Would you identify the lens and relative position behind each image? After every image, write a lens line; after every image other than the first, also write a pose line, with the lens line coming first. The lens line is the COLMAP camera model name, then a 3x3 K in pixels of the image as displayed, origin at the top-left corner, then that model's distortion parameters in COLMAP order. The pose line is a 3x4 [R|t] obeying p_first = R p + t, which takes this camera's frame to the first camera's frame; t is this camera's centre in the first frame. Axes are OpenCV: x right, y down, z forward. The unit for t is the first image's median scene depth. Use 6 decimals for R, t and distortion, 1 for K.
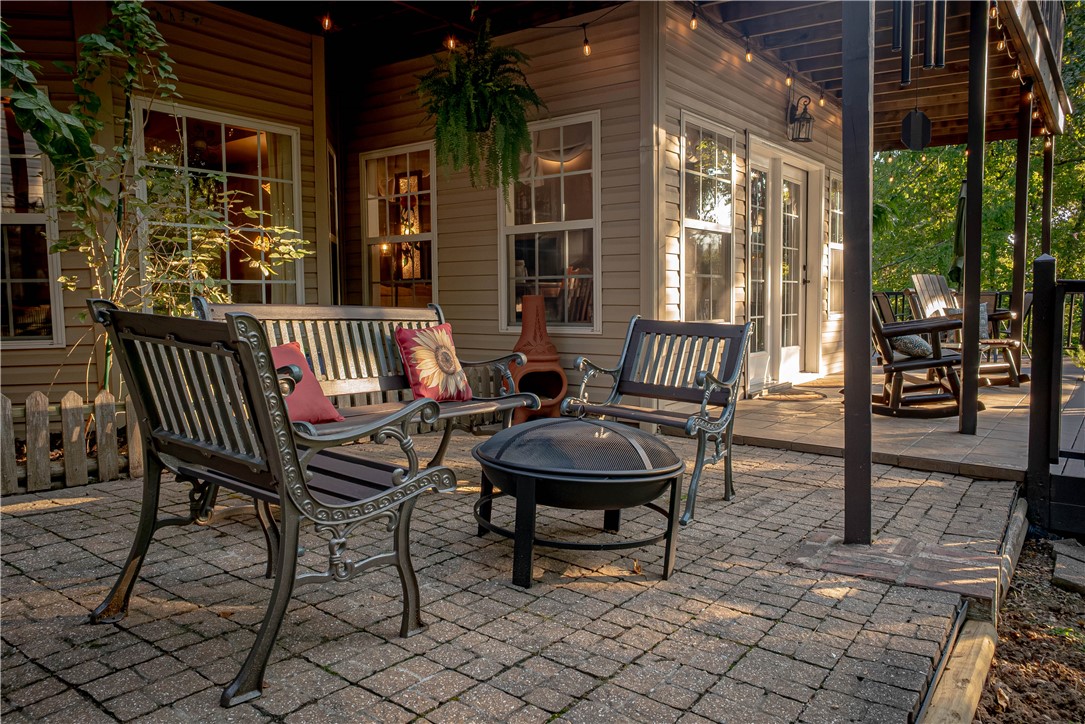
lens RADIAL K [[769.7, 0, 538.6], [0, 769.7, 366.9], [0, 0, 1]] dist [-0.043639, 0.057794]
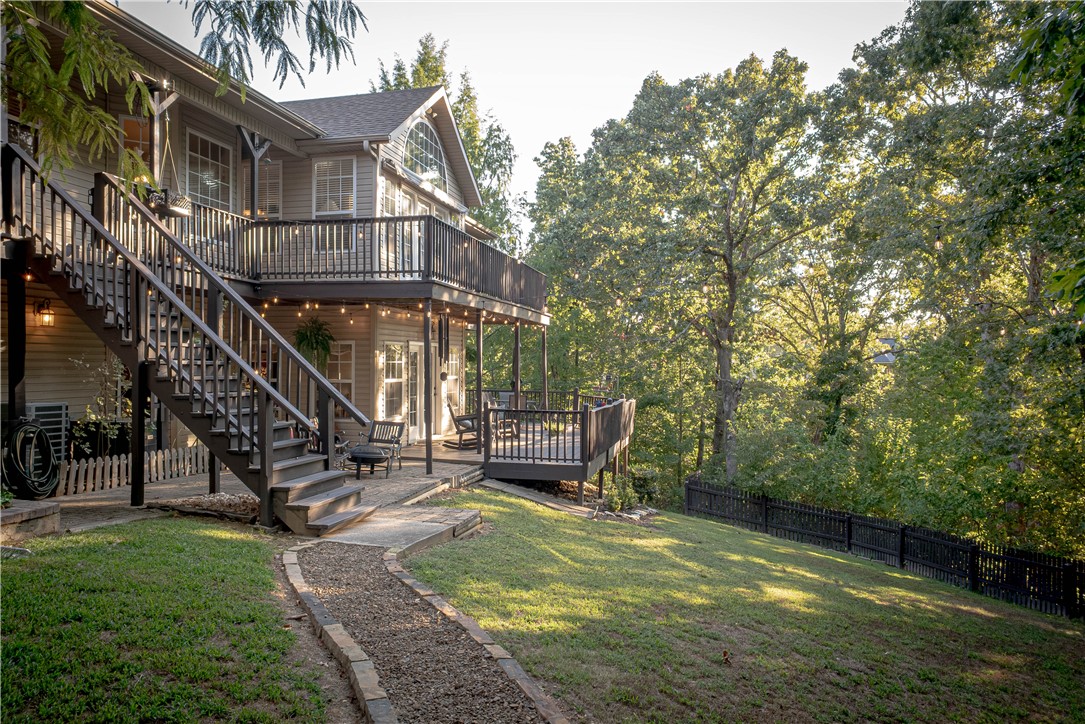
lens RADIAL K [[769.7, 0, 538.6], [0, 769.7, 366.9], [0, 0, 1]] dist [-0.043639, 0.057794]
pose [[0.917714, 0.016581, 0.396895, -0.442357], [0.014750, 0.997017, -0.075757, -0.022846], [-0.396967, 0.075377, 0.914733, -1.931002]]
